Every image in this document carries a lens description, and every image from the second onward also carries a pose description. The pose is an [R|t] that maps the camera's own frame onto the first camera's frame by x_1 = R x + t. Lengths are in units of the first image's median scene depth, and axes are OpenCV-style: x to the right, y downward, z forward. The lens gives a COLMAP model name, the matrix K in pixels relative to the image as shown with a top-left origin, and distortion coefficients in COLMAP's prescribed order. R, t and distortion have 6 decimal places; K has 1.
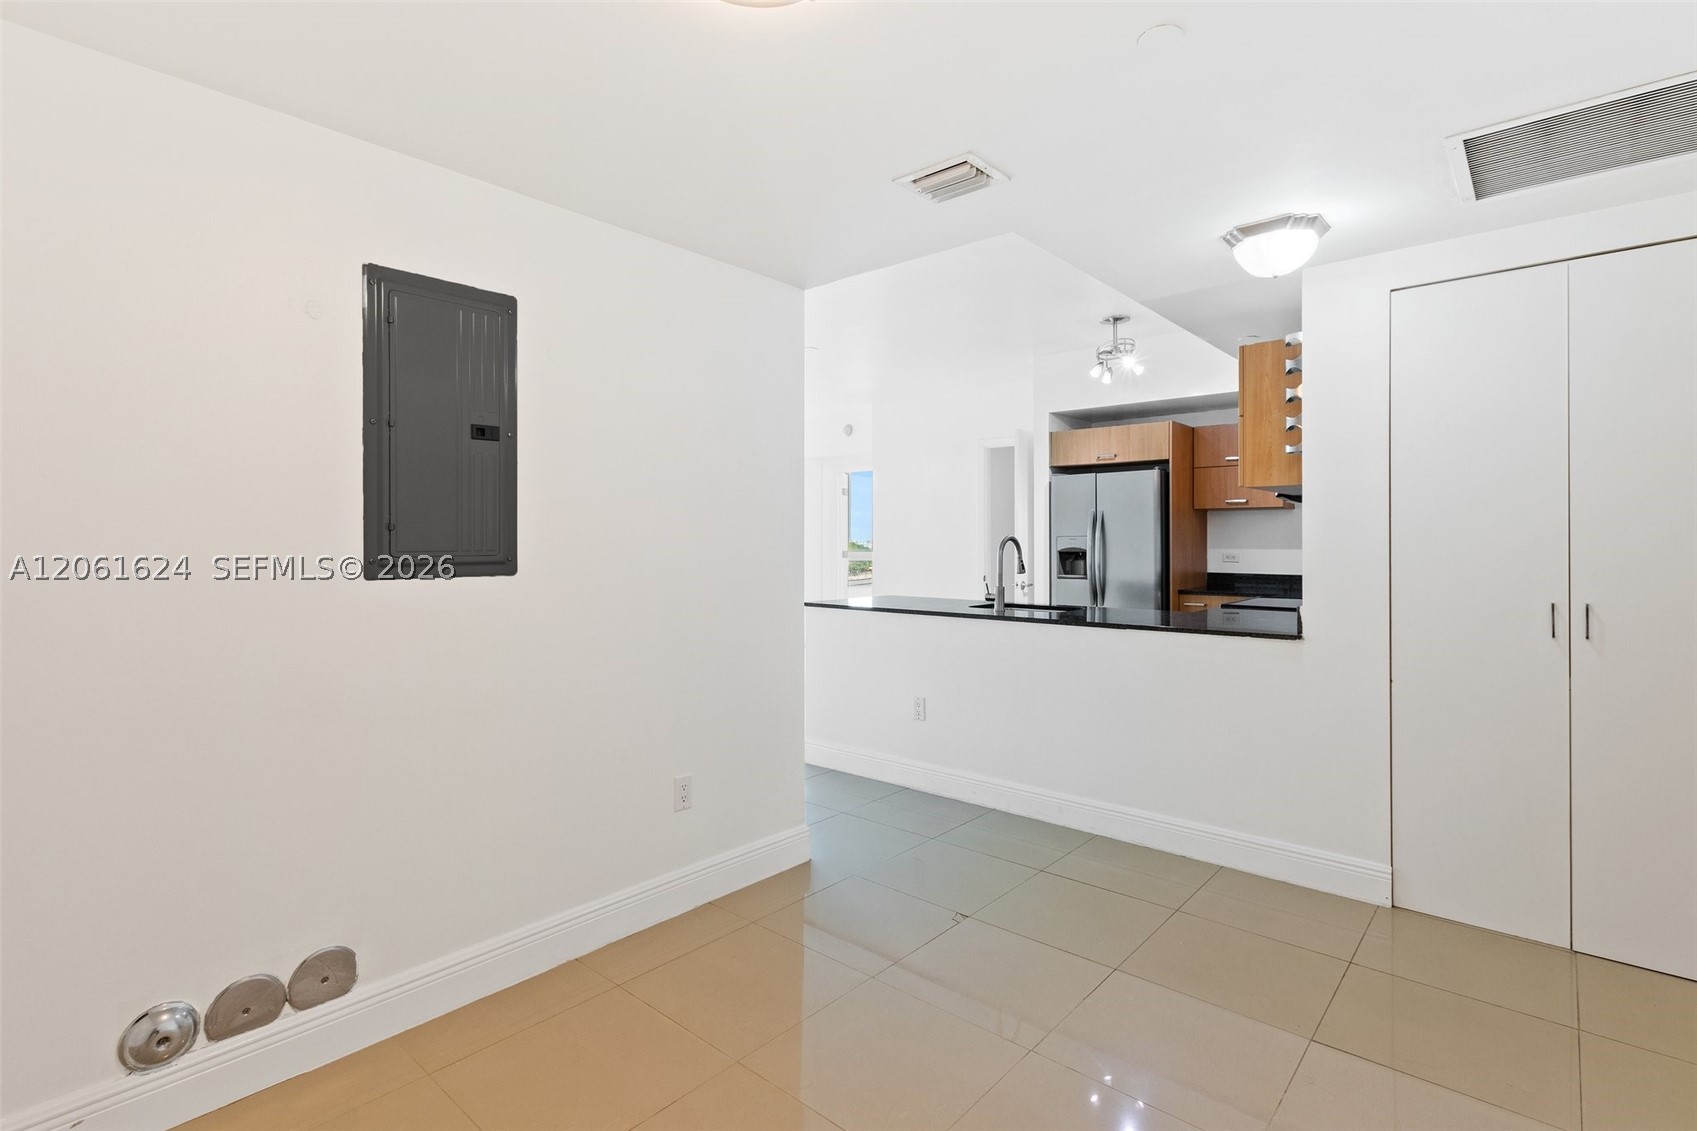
lens RADIAL K [[807.3, 0, 841.0], [0, 807.3, 553.0], [0, 0, 1]] dist [0.000237, -0.000361]
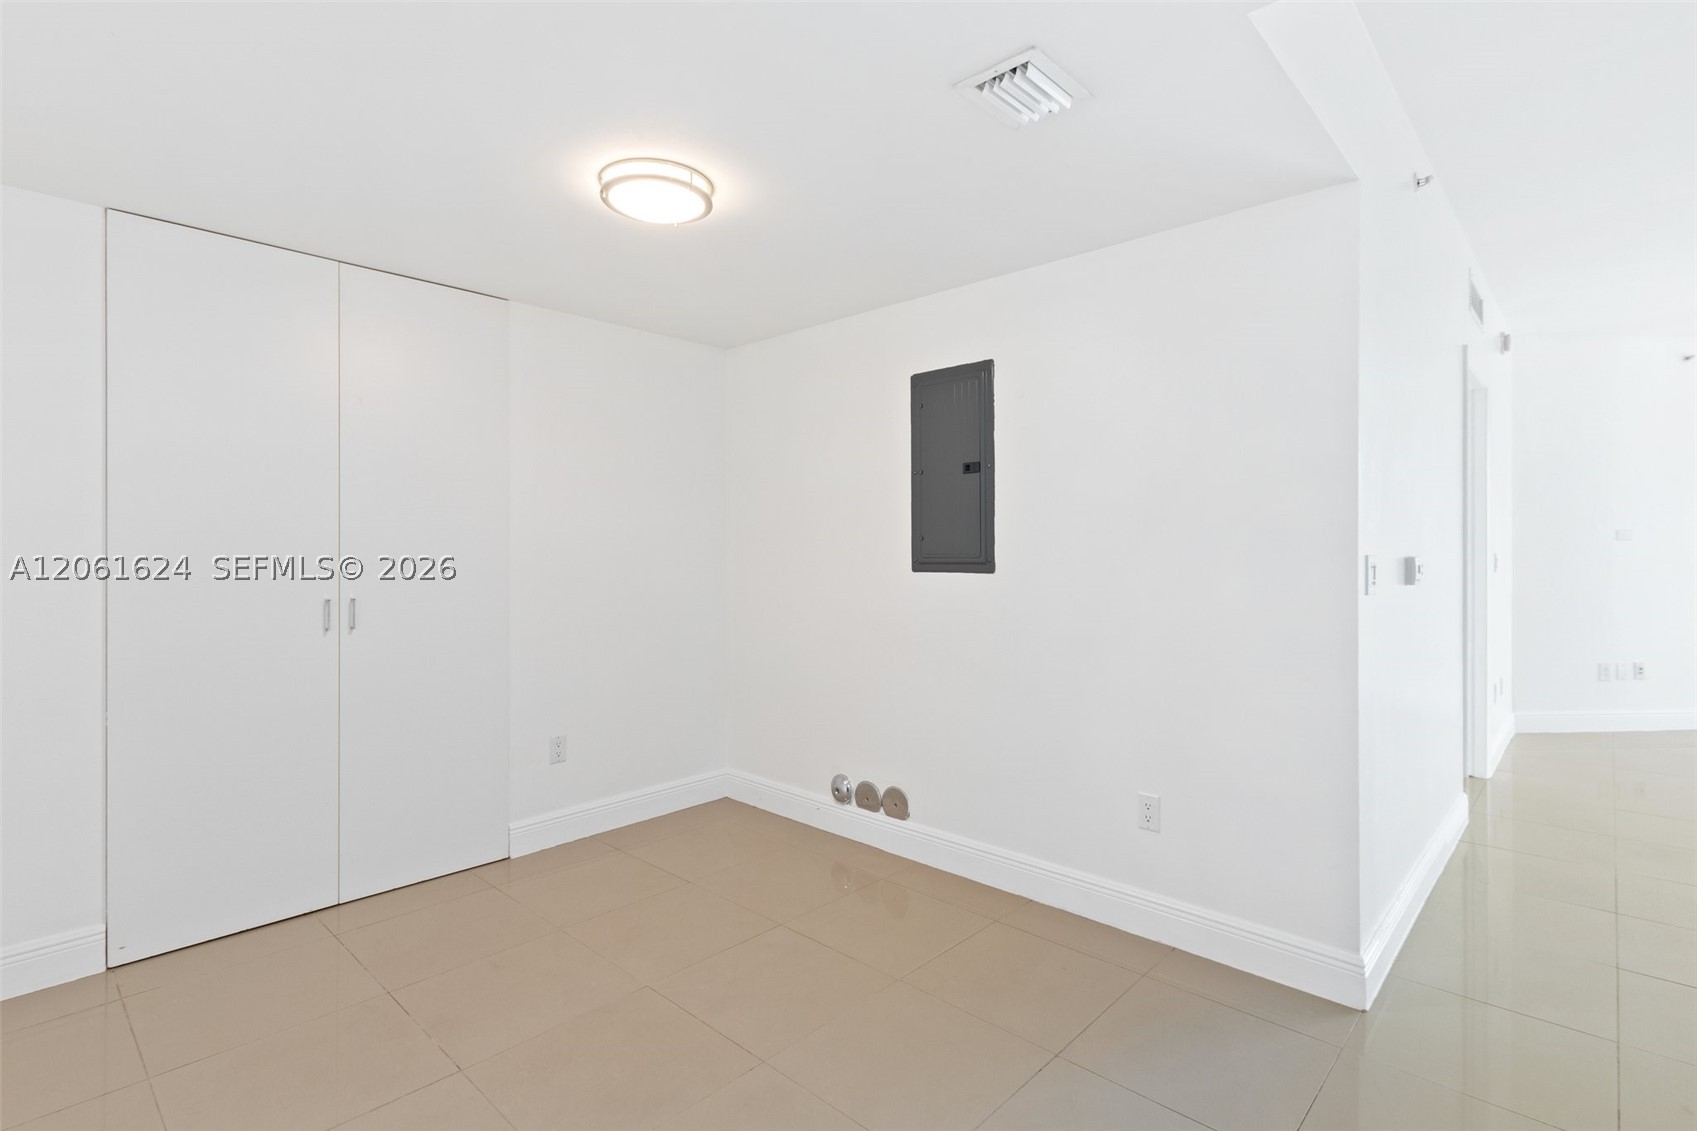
lens RADIAL K [[807.3, 0, 841.0], [0, 807.3, 553.0], [0, 0, 1]] dist [0.000237, -0.000361]
pose [[-0.053333, -0.001562, -0.998576, 0.983410], [-0.004197, 0.999990, -0.001341, -0.001795], [0.998568, 0.004119, -0.053339, 0.893046]]
